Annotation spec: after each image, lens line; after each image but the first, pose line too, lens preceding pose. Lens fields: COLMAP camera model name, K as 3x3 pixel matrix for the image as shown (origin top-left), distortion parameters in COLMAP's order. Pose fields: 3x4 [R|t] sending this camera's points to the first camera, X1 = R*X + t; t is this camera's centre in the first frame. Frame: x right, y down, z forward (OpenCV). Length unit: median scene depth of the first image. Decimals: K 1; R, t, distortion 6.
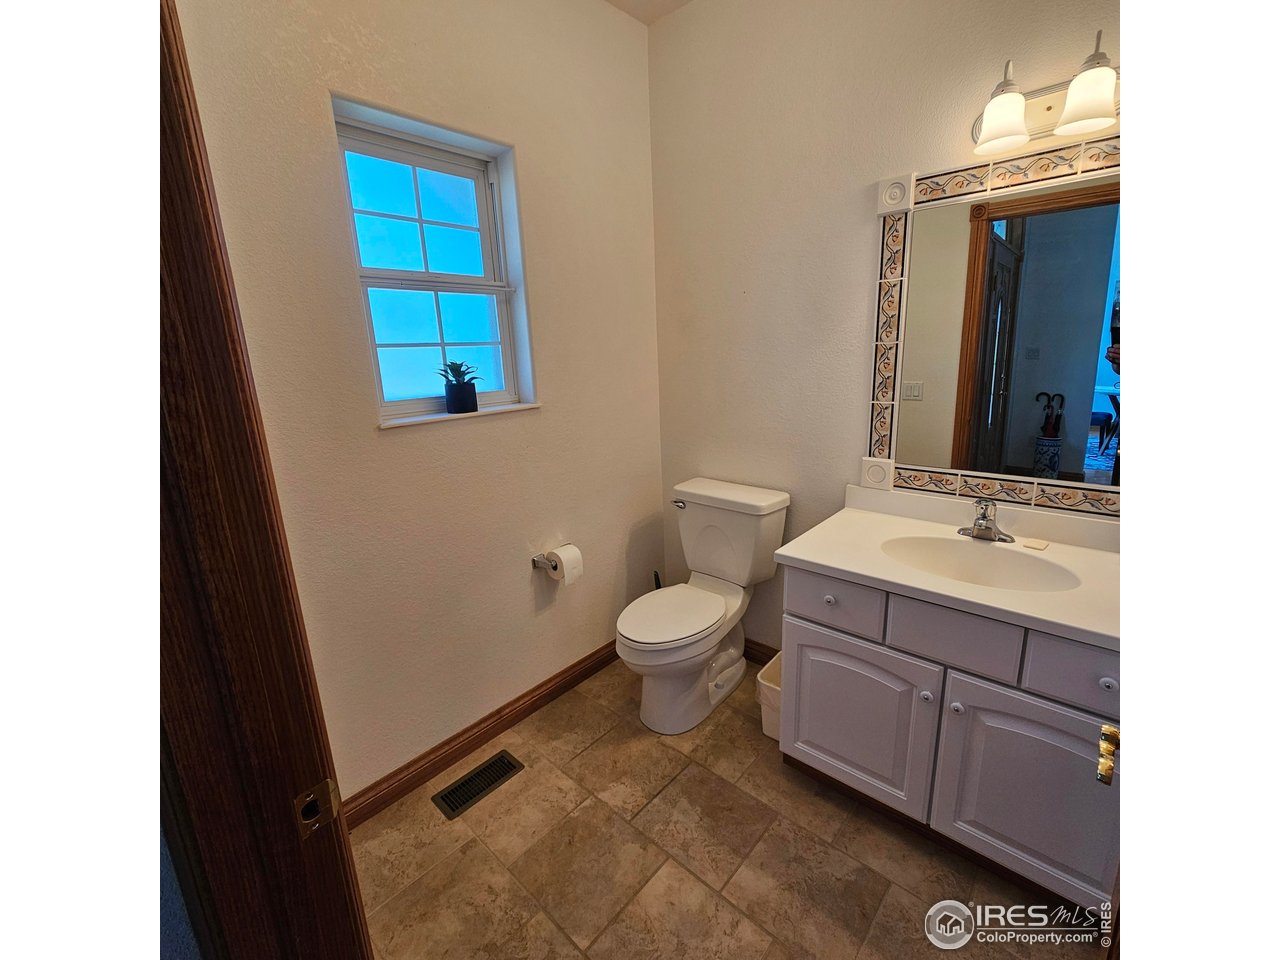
lens RADIAL K [[524.7, 0, 643.0], [0, 524.7, 473.3], [0, 0, 1]] dist [0.001634, -0.000833]
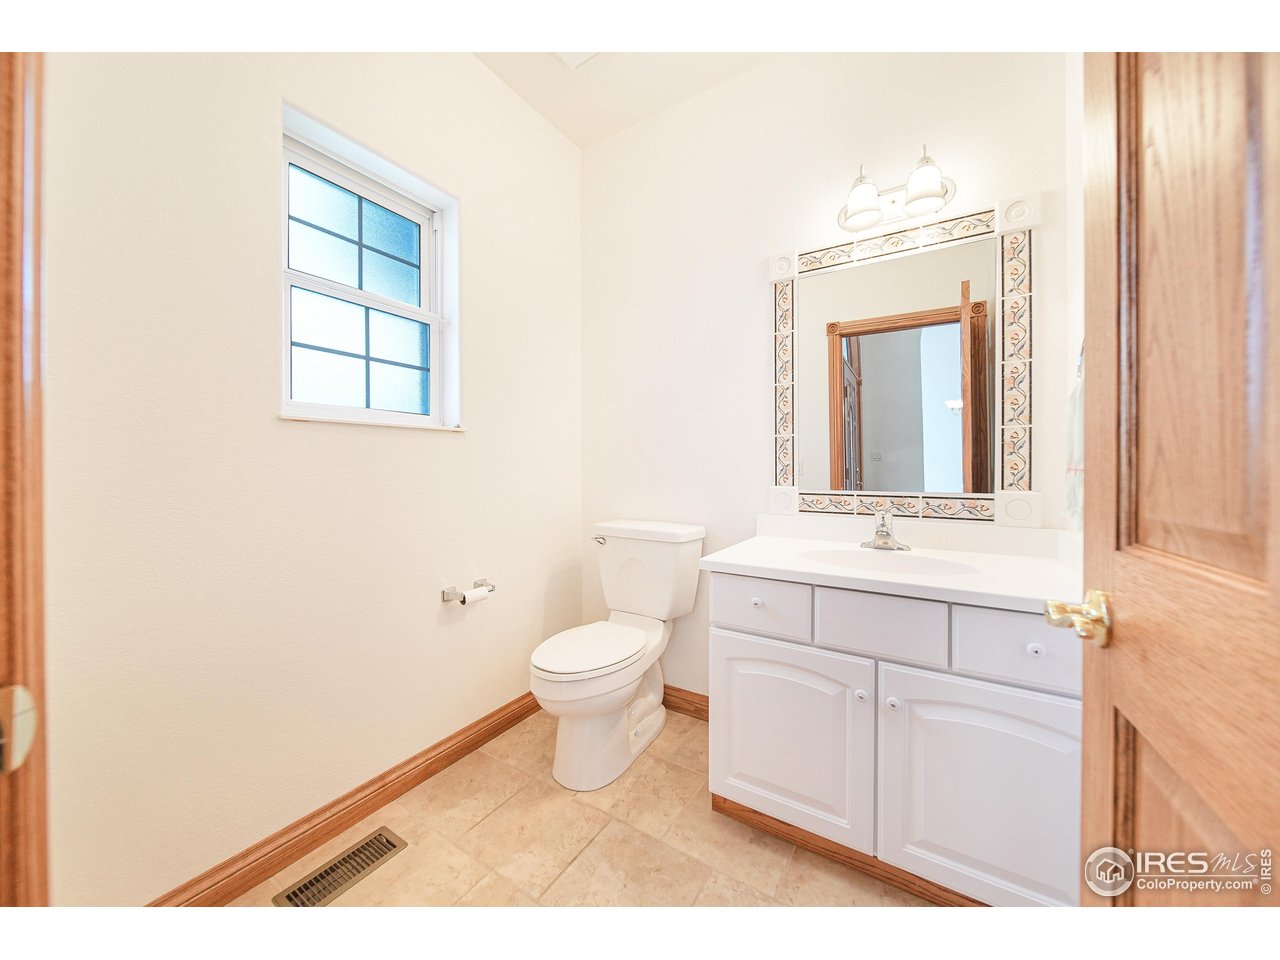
lens RADIAL K [[456.9, 0, 635.8], [0, 456.9, 474.3], [0, 0, 1]] dist [0.001900, 0.000083]
pose [[0.985806, 0.036024, 0.163978, -0.015057], [0.002976, 0.972805, -0.231605, 0.177431], [-0.167862, 0.228806, 0.958890, 0.136504]]
